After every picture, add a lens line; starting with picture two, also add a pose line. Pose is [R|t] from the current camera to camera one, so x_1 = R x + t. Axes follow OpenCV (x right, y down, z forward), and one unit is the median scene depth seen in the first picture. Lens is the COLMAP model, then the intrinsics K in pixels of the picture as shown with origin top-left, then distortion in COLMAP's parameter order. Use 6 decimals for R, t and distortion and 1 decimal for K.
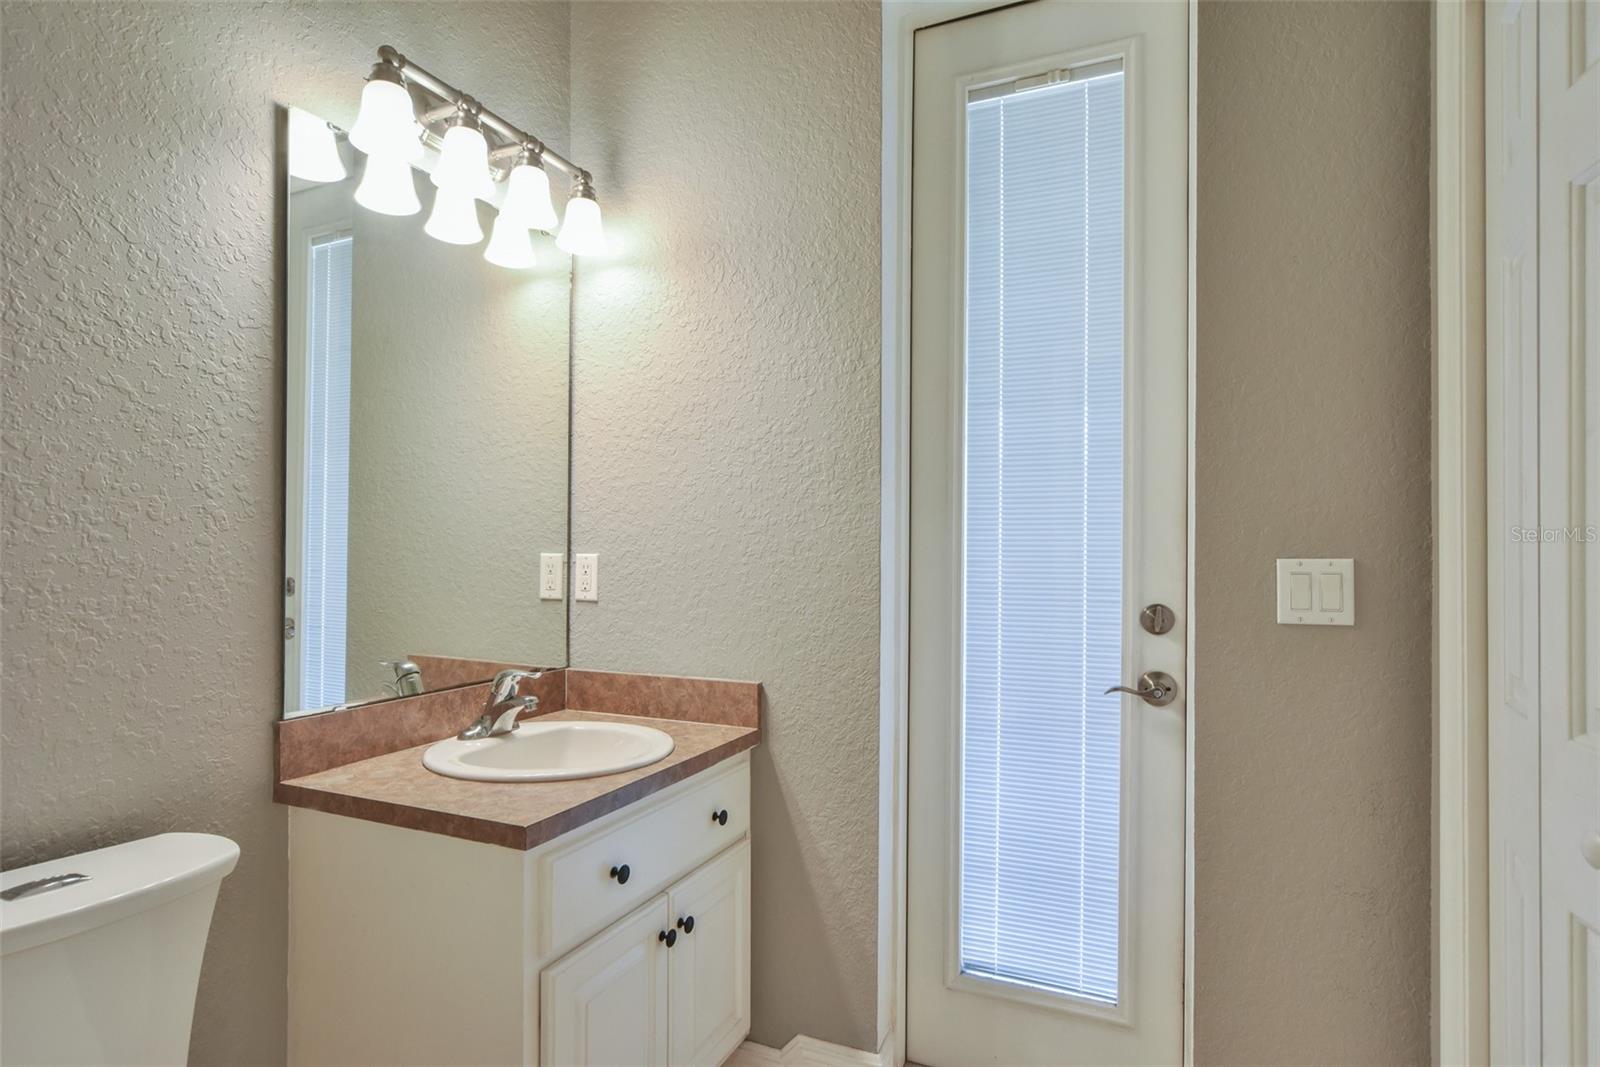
lens RADIAL K [[850.3, 0, 802.3], [0, 850.3, 537.8], [0, 0, 1]] dist [-0.003628, -0.000295]
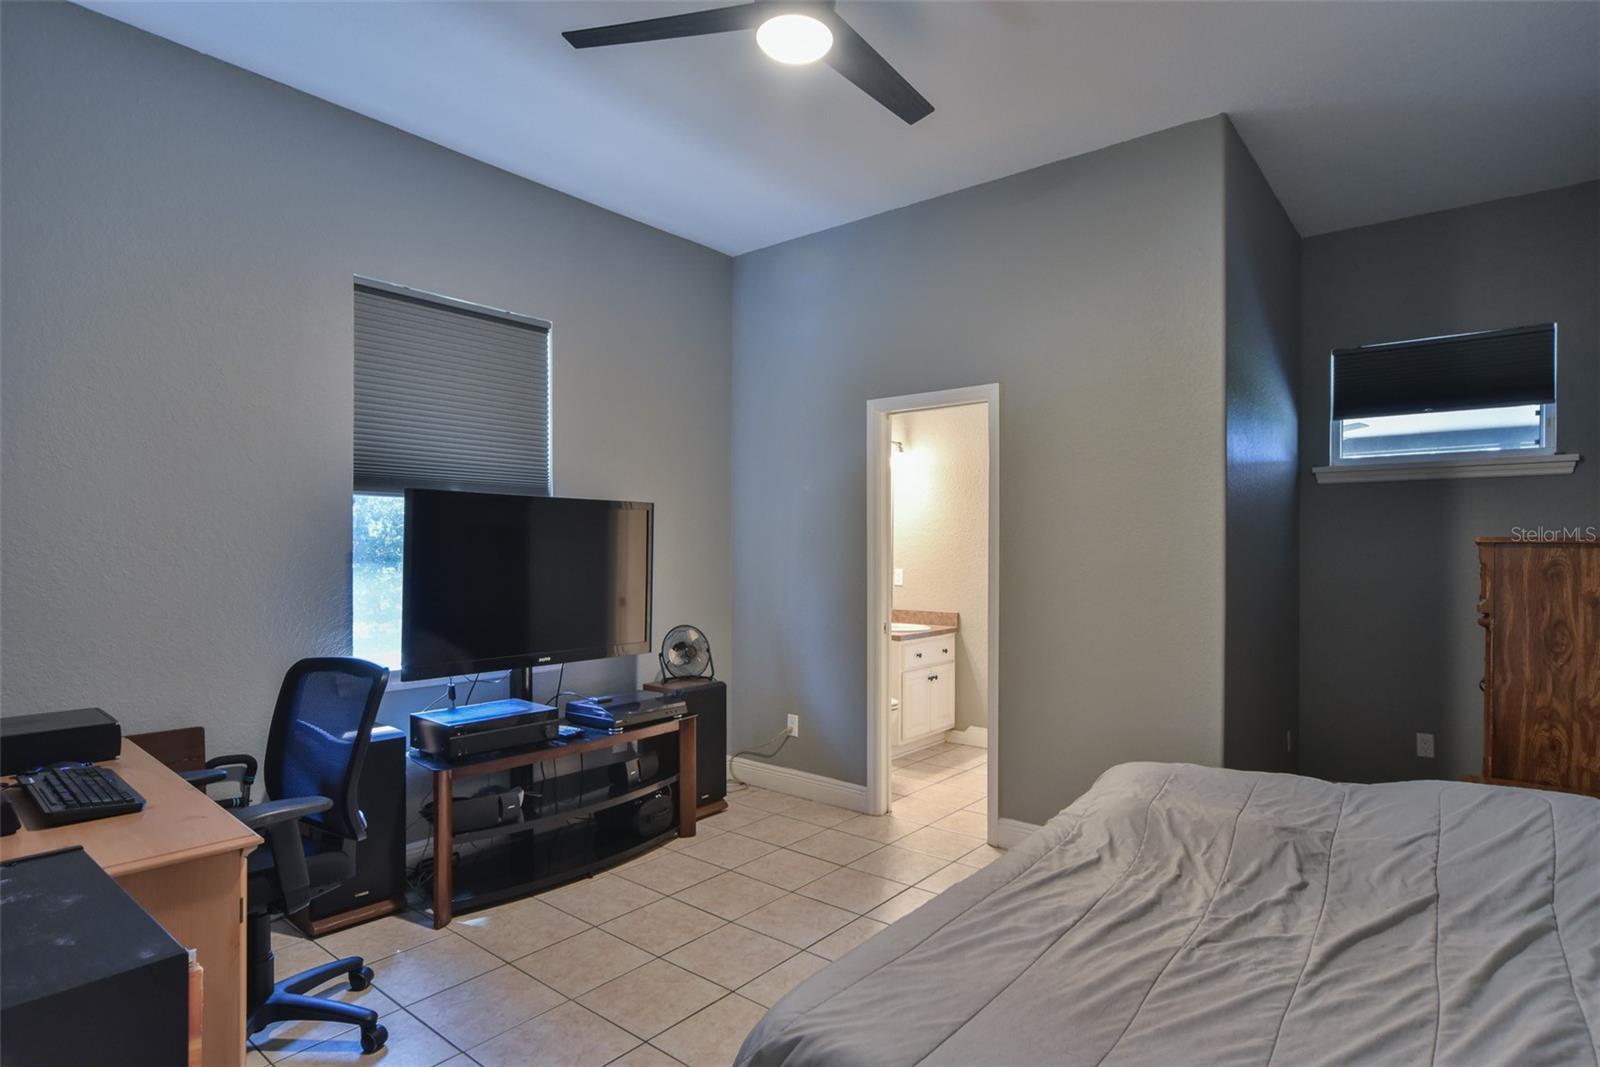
lens RADIAL K [[850.3, 0, 800.0], [0, 850.3, 539.4], [0, 0, 1]] dist [-0.003628, -0.000295]
pose [[0.967496, 0.000813, -0.252886, 0.176092], [-0.000600, 0.999999, 0.000919, -0.097543], [0.252886, -0.000738, 0.967496, -2.144234]]
